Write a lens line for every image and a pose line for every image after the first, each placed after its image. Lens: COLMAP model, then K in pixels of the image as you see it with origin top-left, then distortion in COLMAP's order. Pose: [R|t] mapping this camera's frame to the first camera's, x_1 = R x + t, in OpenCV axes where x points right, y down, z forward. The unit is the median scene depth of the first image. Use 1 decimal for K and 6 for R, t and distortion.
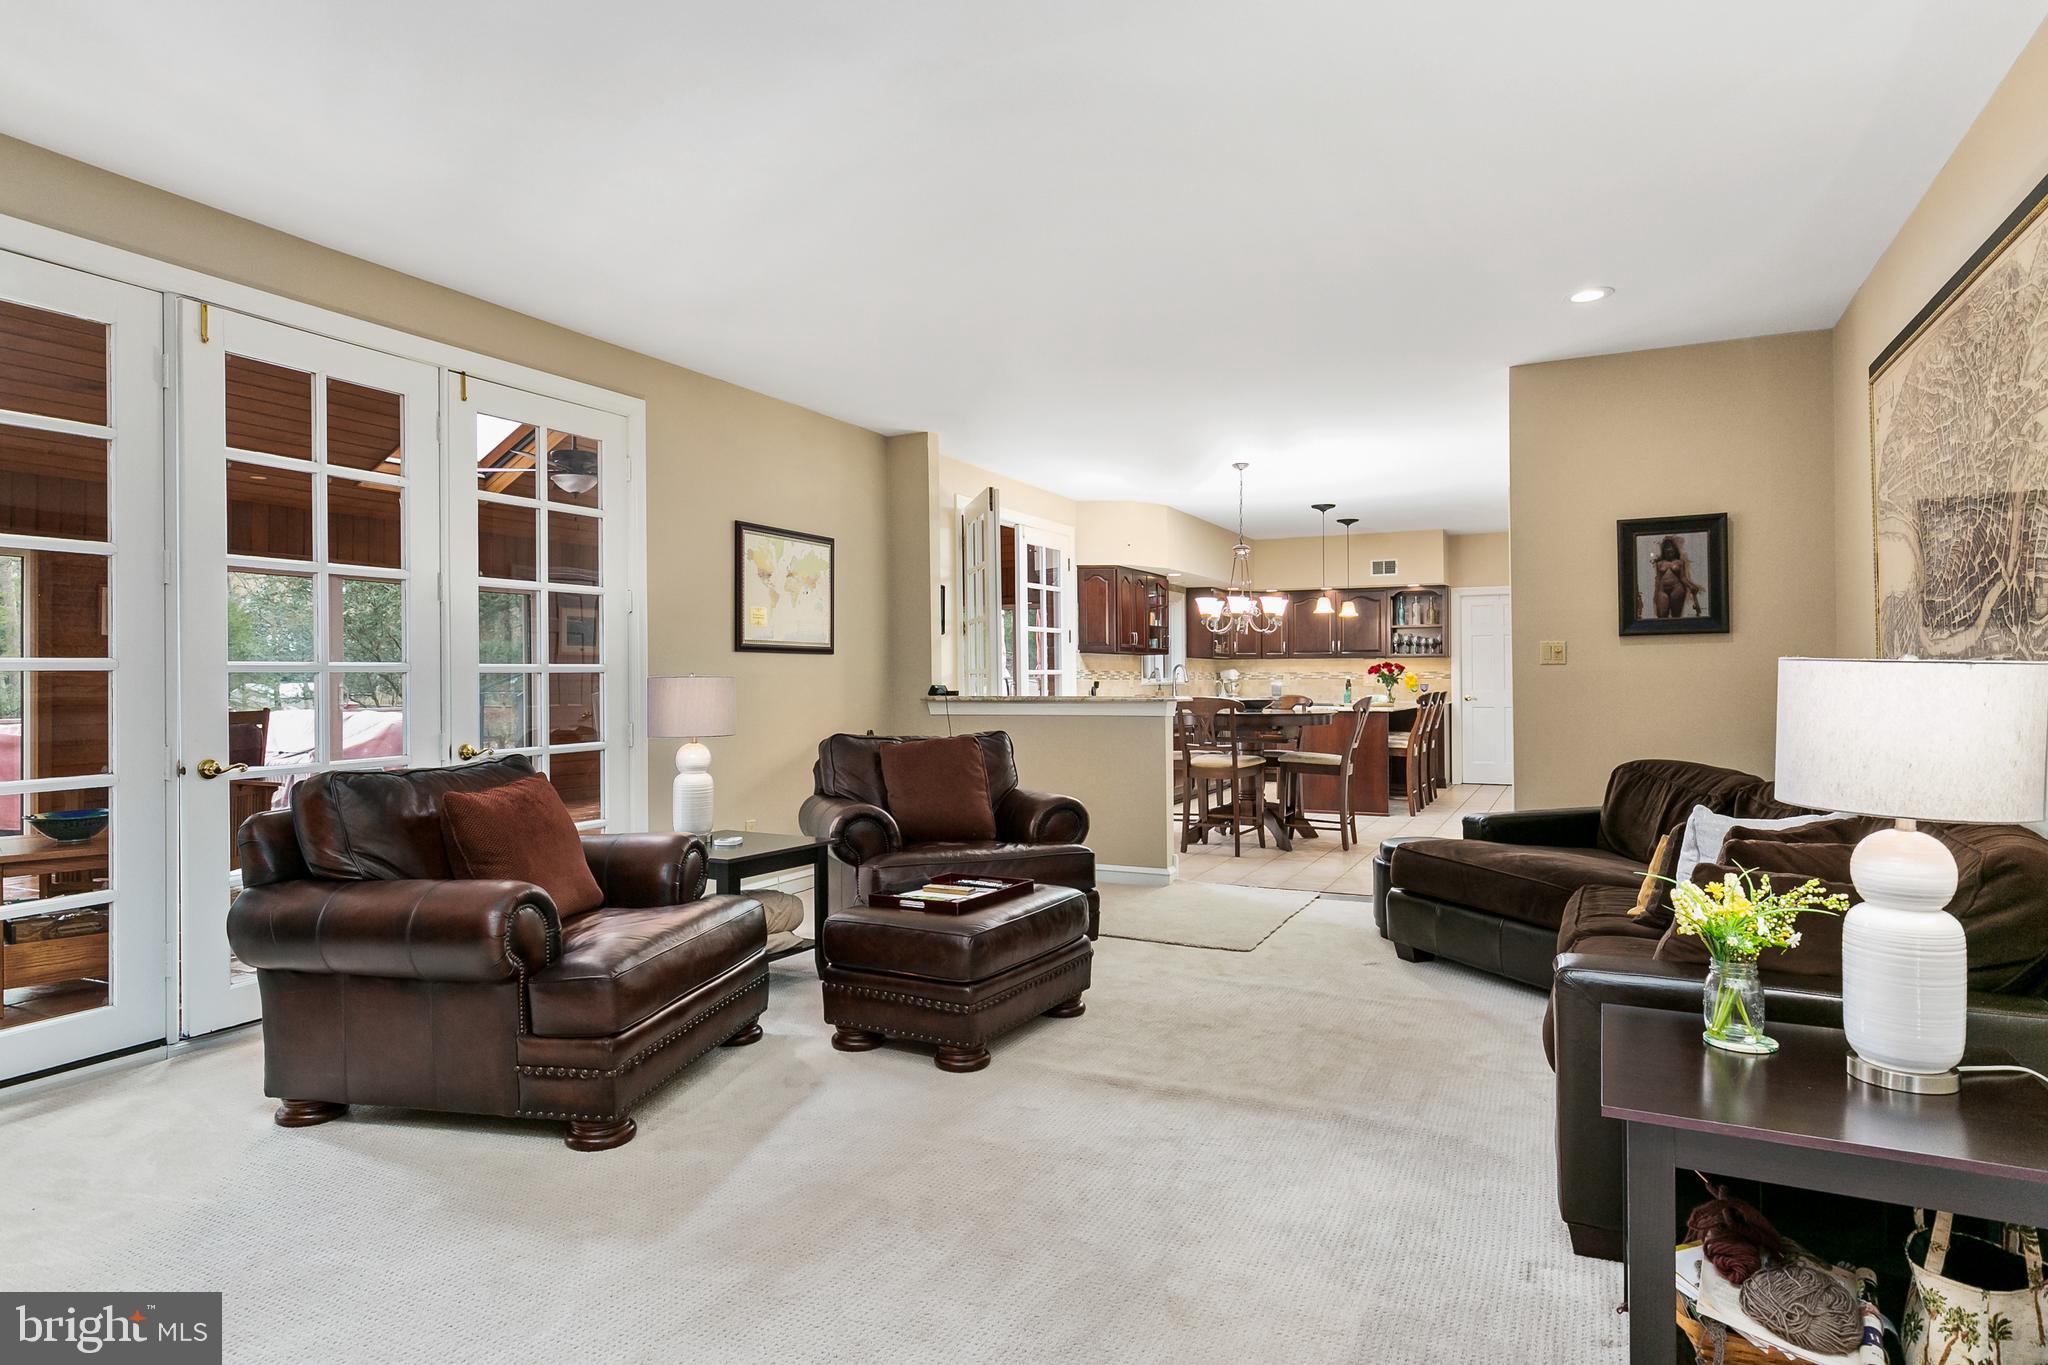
lens RADIAL K [[1125.8, 0, 1010.9], [0, 1125.8, 676.3], [0, 0, 1]] dist [0.000083, -0.001130]
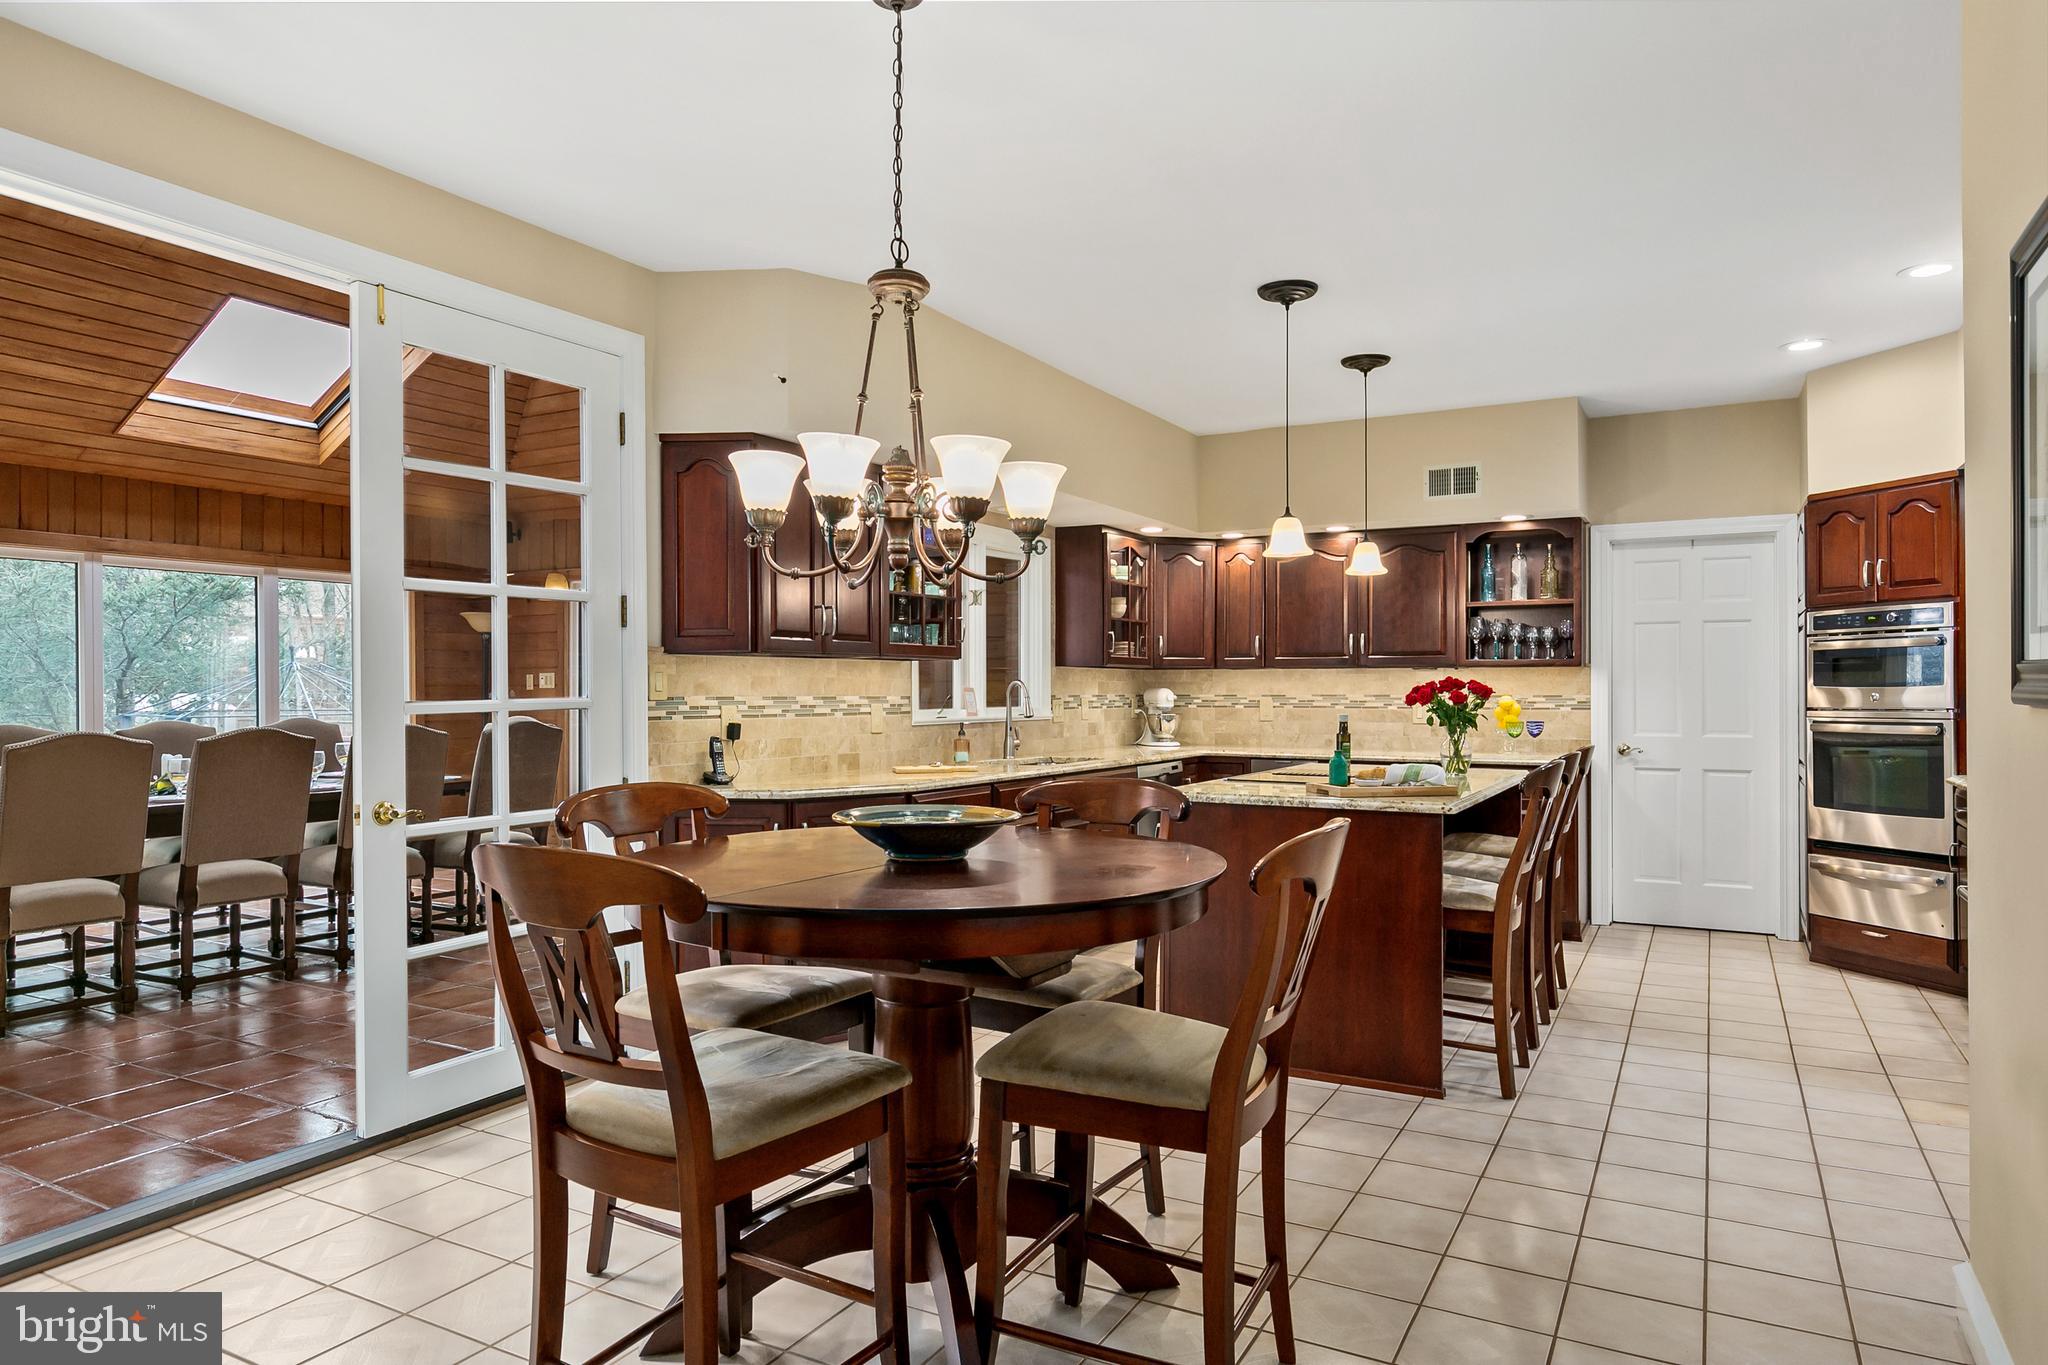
lens RADIAL K [[1250.8, 0, 1032.5], [0, 1250.8, 696.6], [0, 0, 1]] dist [0.001879, -0.000477]
pose [[0.999541, 0.005744, -0.029747, 0.164722], [-0.005385, 0.999912, 0.012131, -0.009497], [0.029814, -0.011965, 0.999484, 0.448760]]
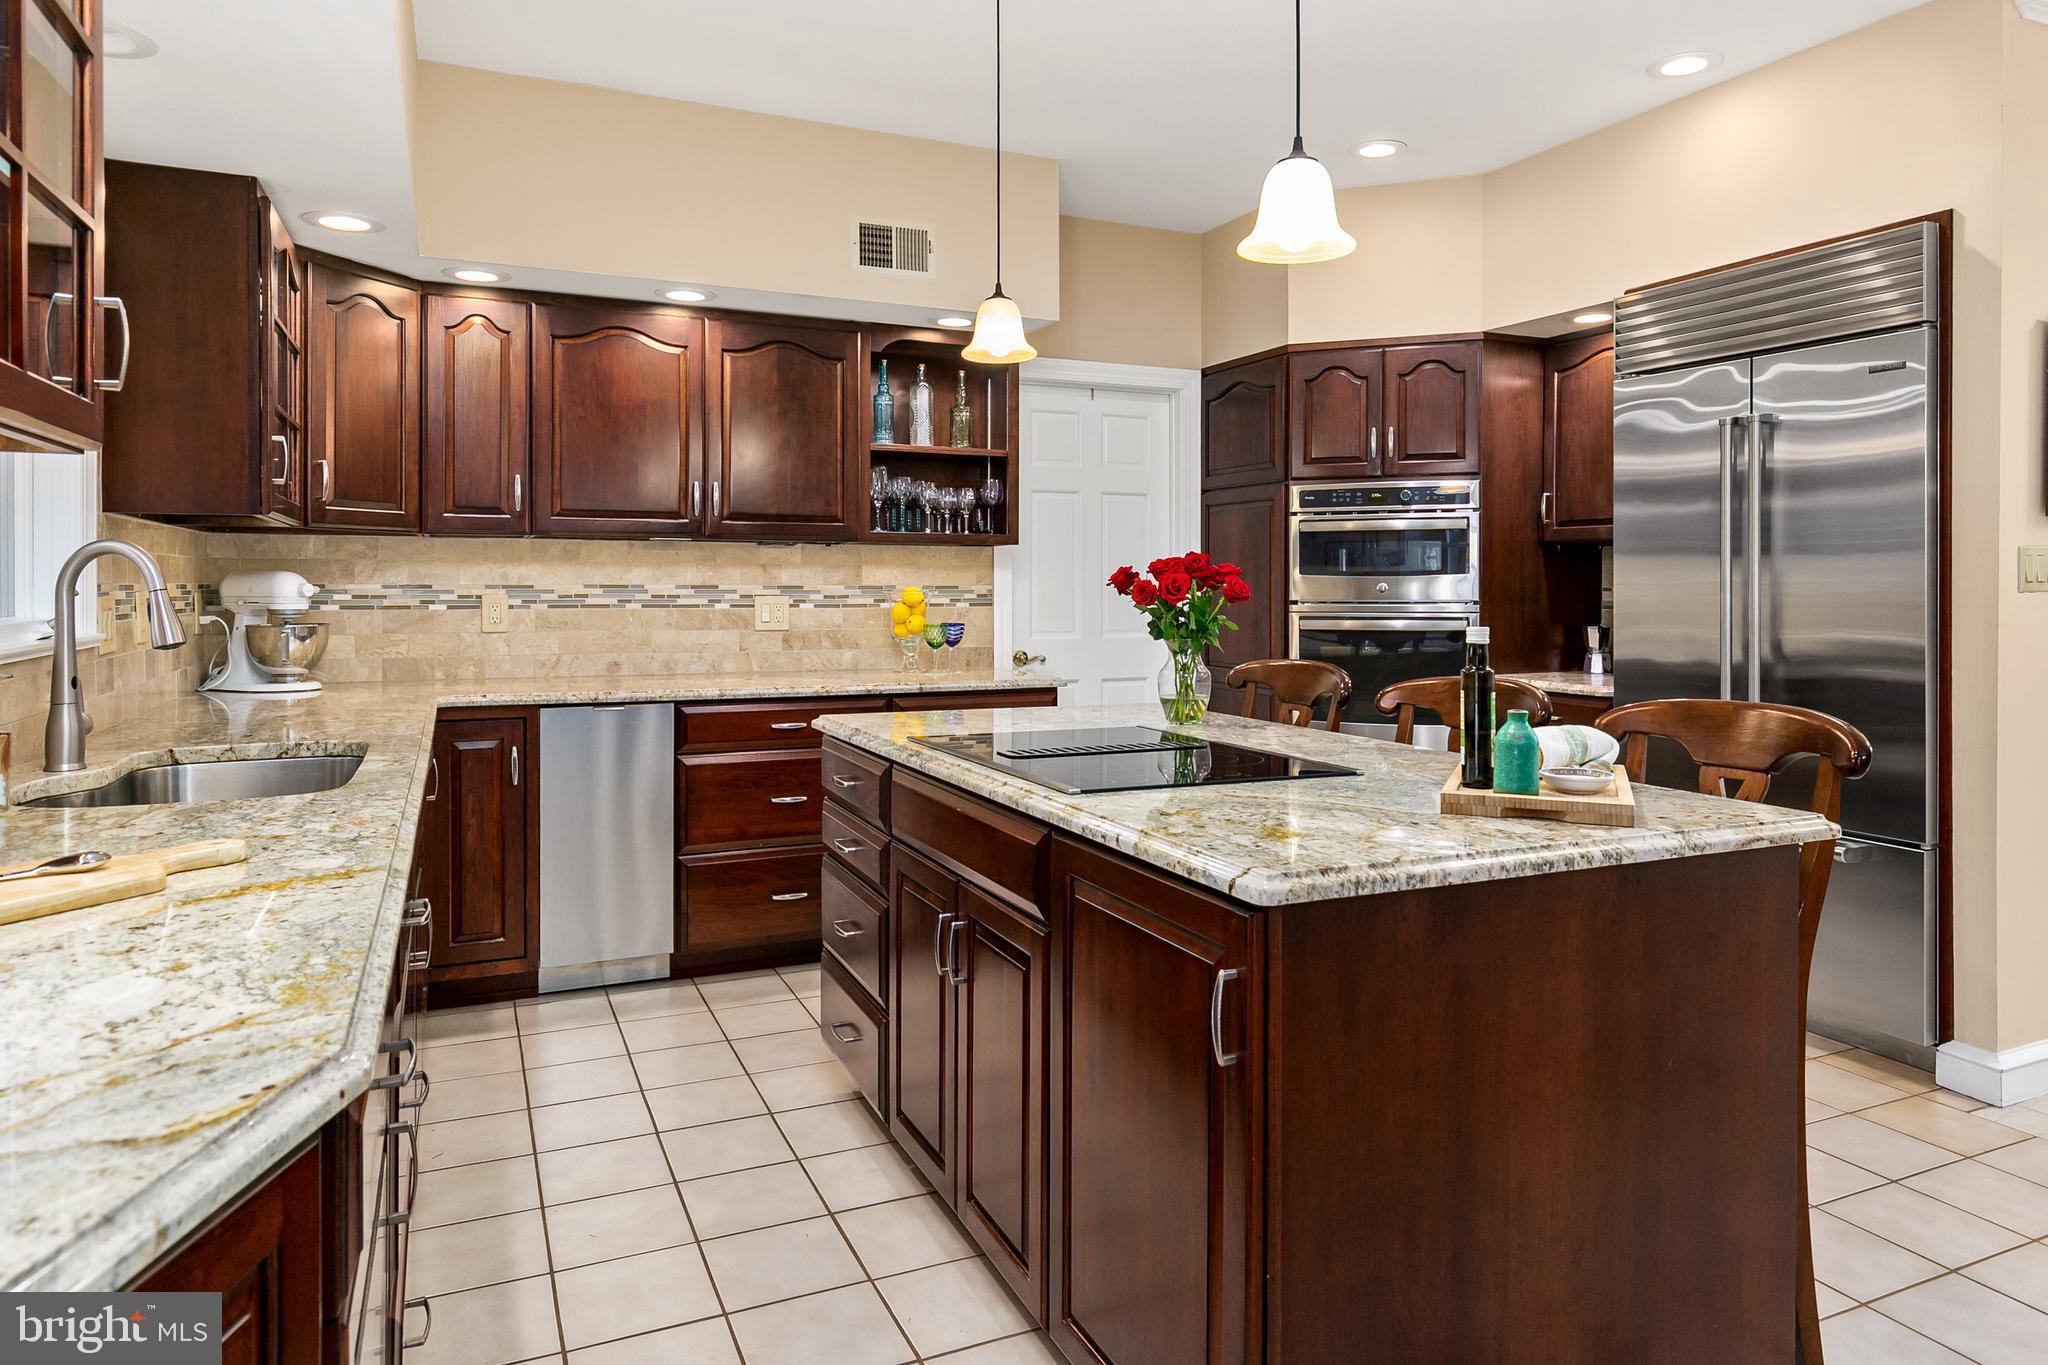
lens RADIAL K [[1223.6, 0, 1005.3], [0, 1223.6, 582.2], [0, 0, 1]] dist [-0.007148, -0.000474]
pose [[0.632389, 0.005468, 0.774632, 0.093200], [-0.013271, 0.999905, 0.003776, -0.007335], [-0.774537, -0.012668, 0.632401, 0.752893]]
